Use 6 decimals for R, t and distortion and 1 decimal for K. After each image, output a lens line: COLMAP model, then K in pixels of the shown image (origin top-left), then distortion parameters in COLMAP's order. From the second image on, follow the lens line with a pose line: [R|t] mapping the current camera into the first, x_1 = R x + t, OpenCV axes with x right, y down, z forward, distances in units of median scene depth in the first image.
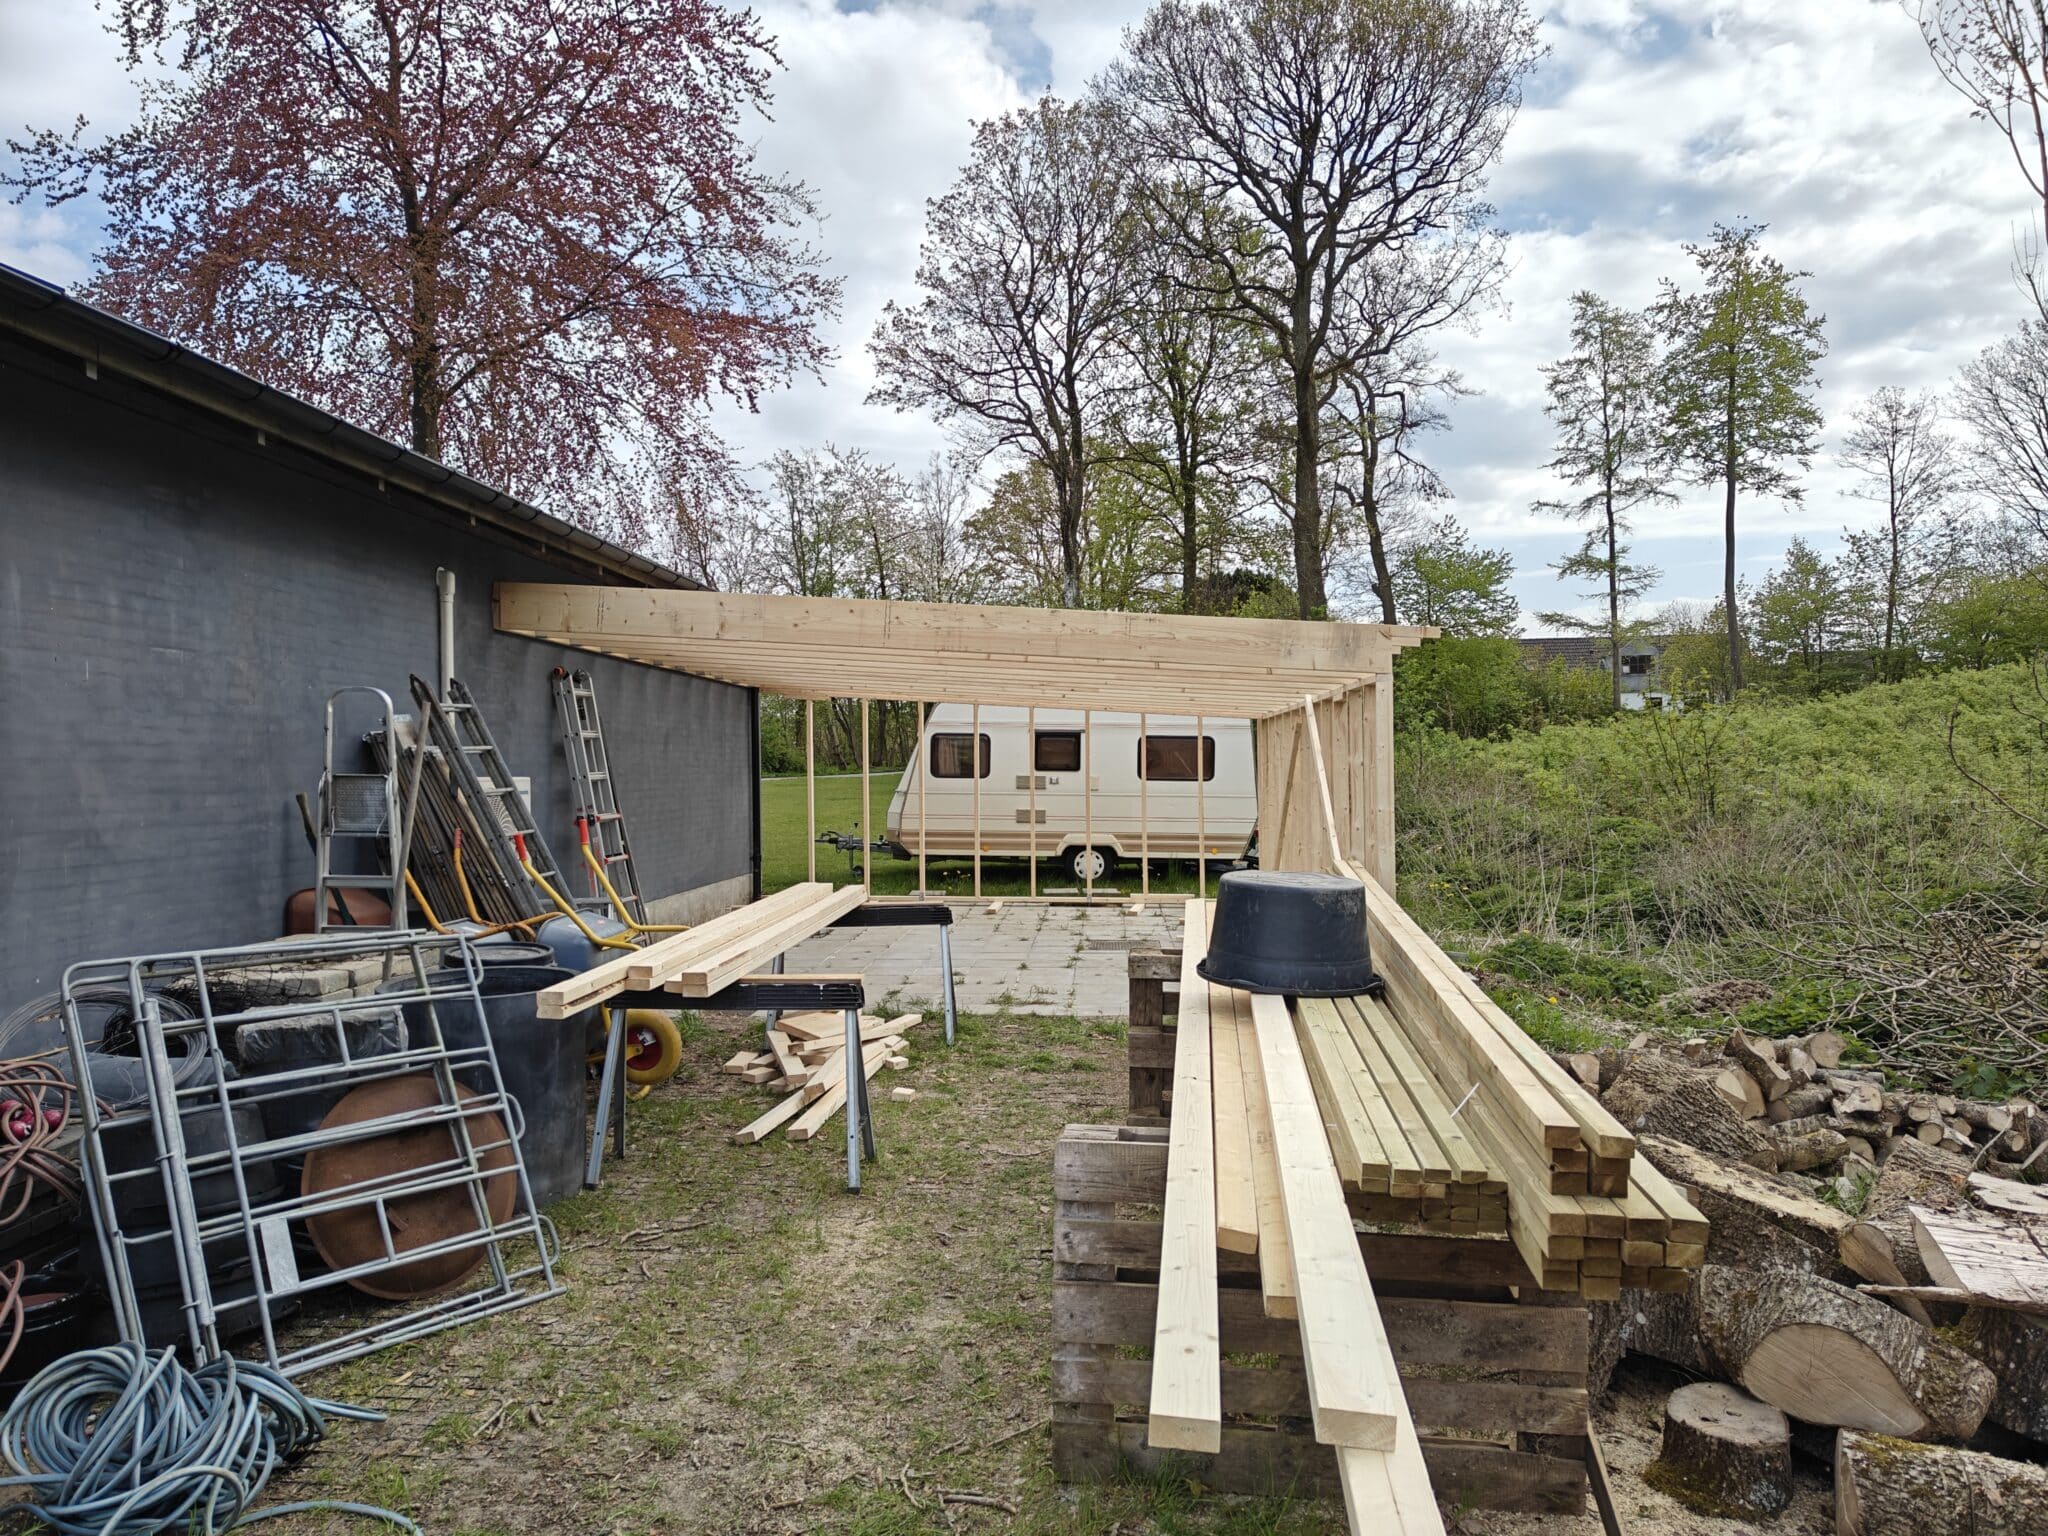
lens RADIAL K [[1418.0, 0, 1024.0], [0, 1418.0, 768.0], [0, 0, 1]] dist [0.000174, 0.009160]
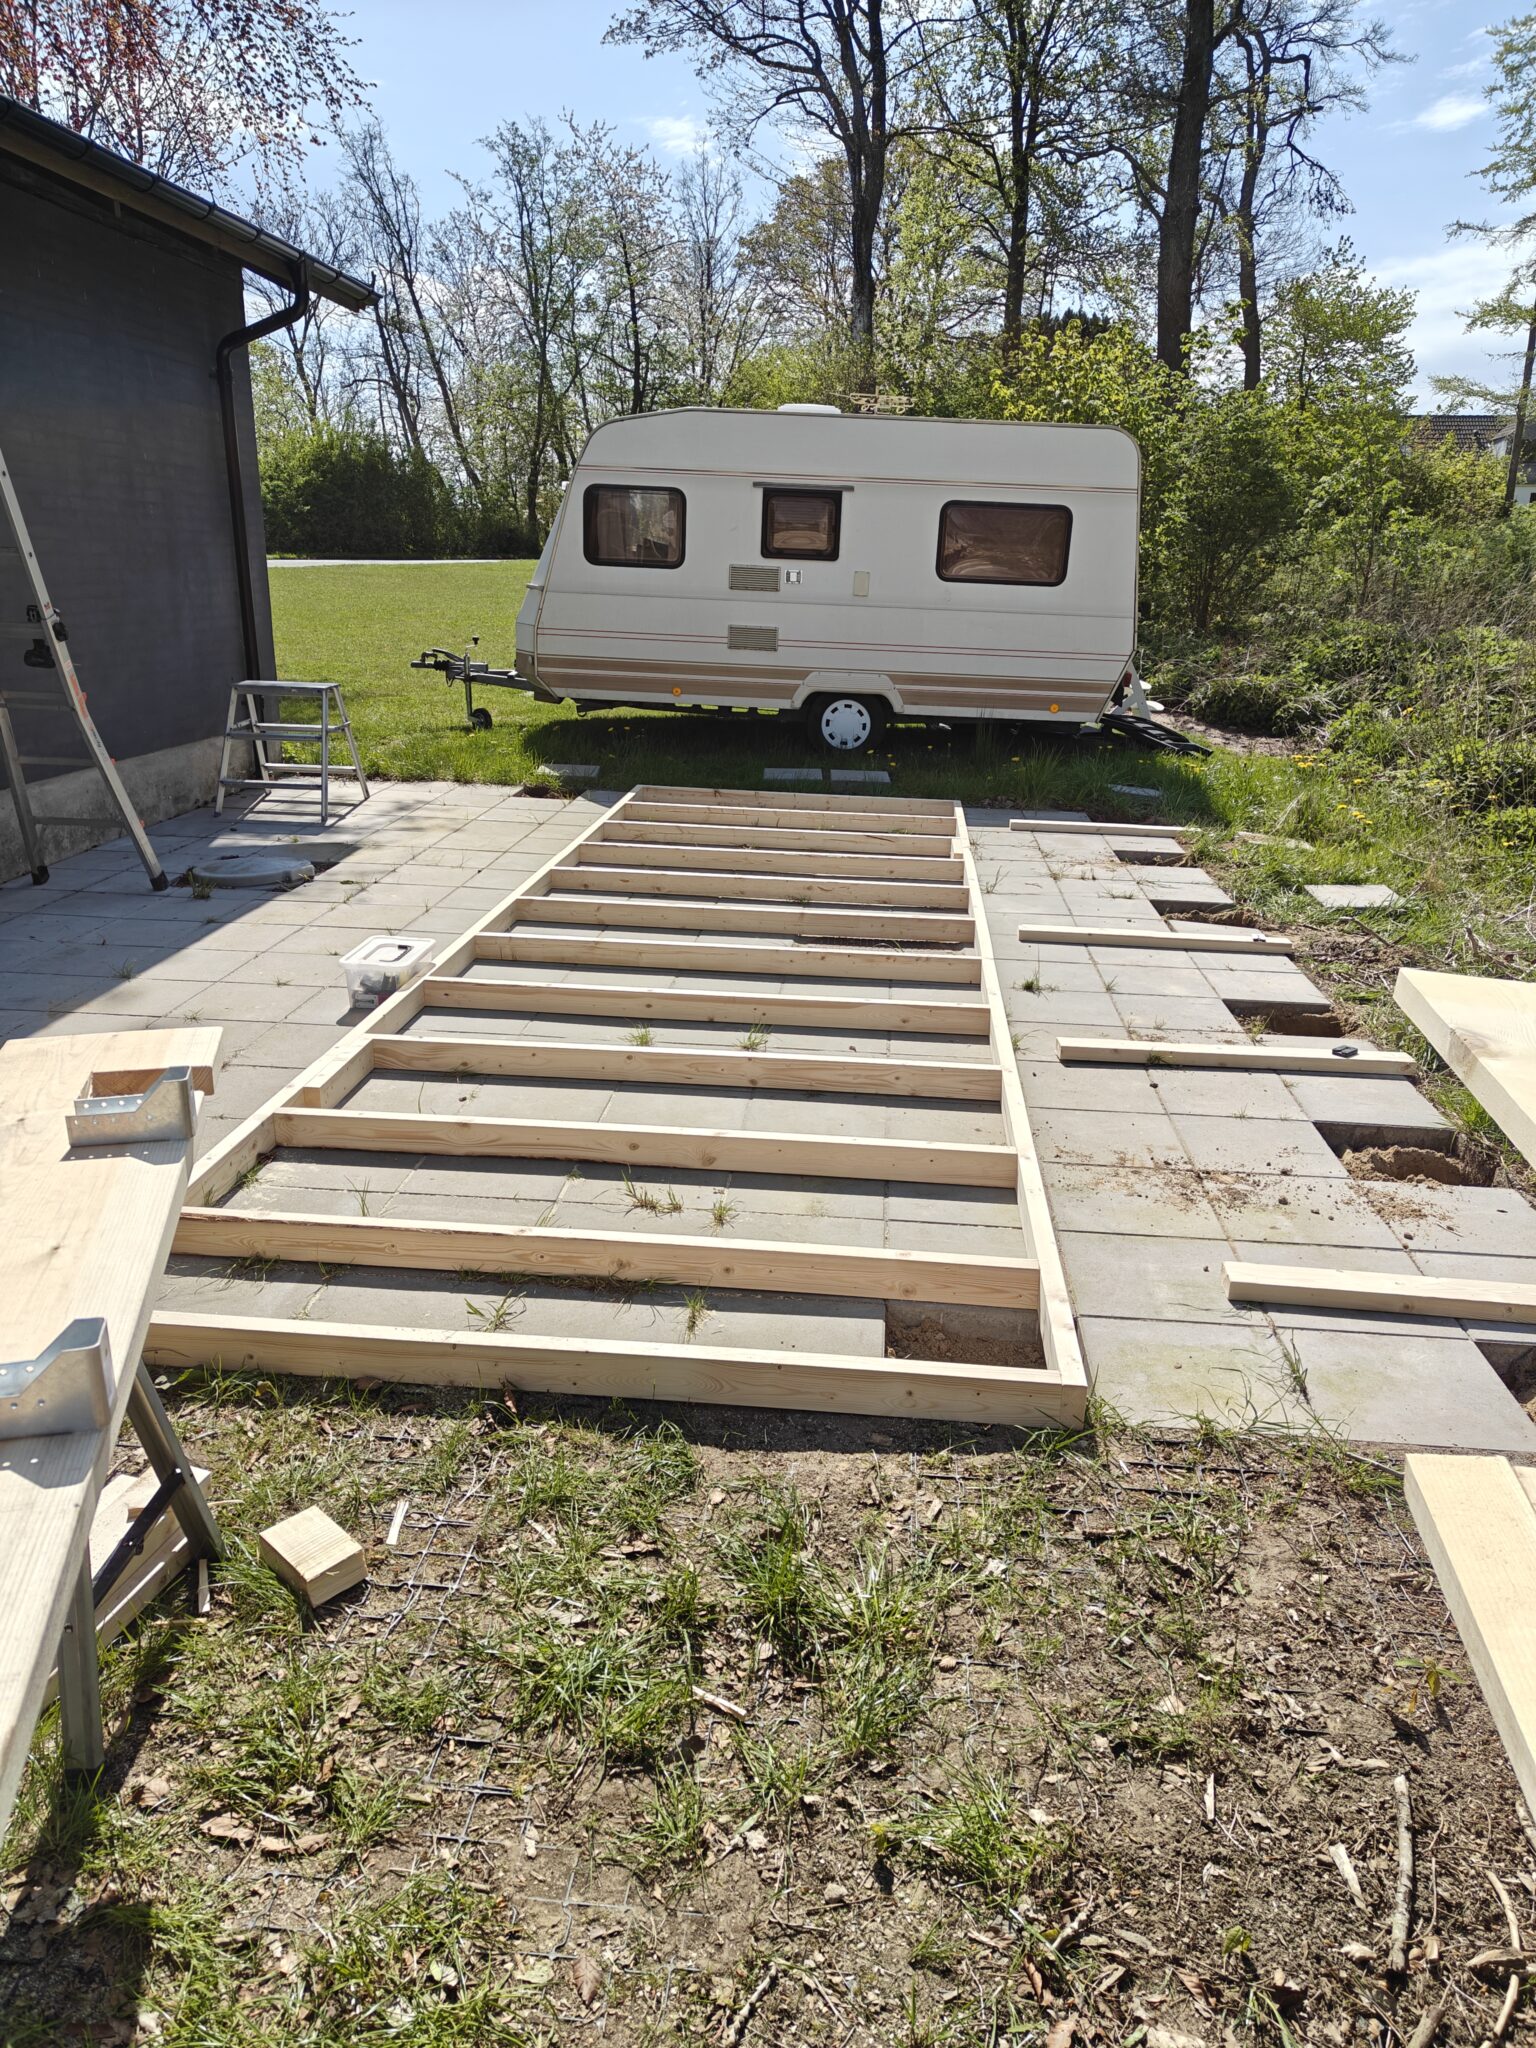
lens RADIAL K [[1418.0, 0, 768.0], [0, 1418.0, 1024.0], [0, 0, 1]] dist [0.000174, 0.009160]
pose [[0.999150, 0.037845, -0.016328, 0.008594], [-0.030838, 0.949225, 0.313084, 0.000414], [0.027347, -0.312315, 0.949585, 0.121573]]
